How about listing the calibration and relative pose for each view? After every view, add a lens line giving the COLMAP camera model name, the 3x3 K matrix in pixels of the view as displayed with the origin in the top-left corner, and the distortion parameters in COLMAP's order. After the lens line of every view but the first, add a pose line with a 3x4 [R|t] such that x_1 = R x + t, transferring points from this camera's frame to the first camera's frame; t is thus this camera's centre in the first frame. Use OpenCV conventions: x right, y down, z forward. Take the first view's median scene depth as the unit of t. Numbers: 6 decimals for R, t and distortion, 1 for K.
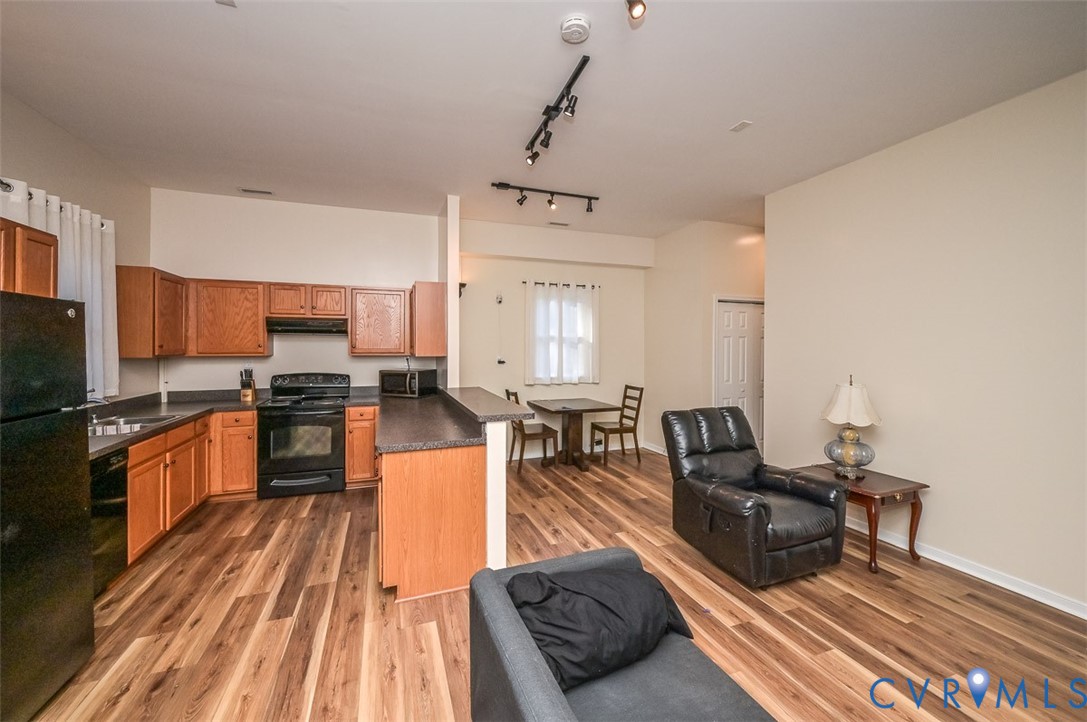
lens RADIAL K [[426.6, 0, 553.3], [0, 426.6, 346.5], [0, 0, 1]] dist [-0.001848, -0.000724]
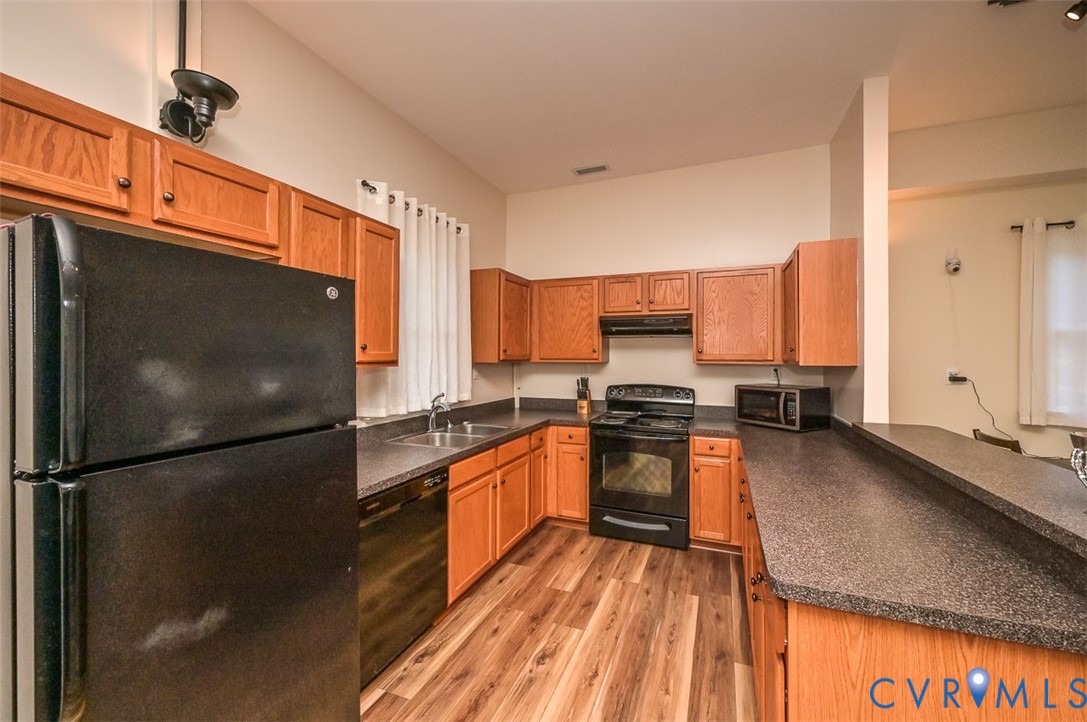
lens RADIAL K [[426.6, 0, 544.2], [0, 426.6, 357.1], [0, 0, 1]] dist [-0.001848, -0.000724]
pose [[0.717119, -0.000516, -0.696951, -0.172430], [-0.000901, 0.999998, -0.001667, 0.013368], [0.696950, 0.001824, 0.717117, 0.331886]]
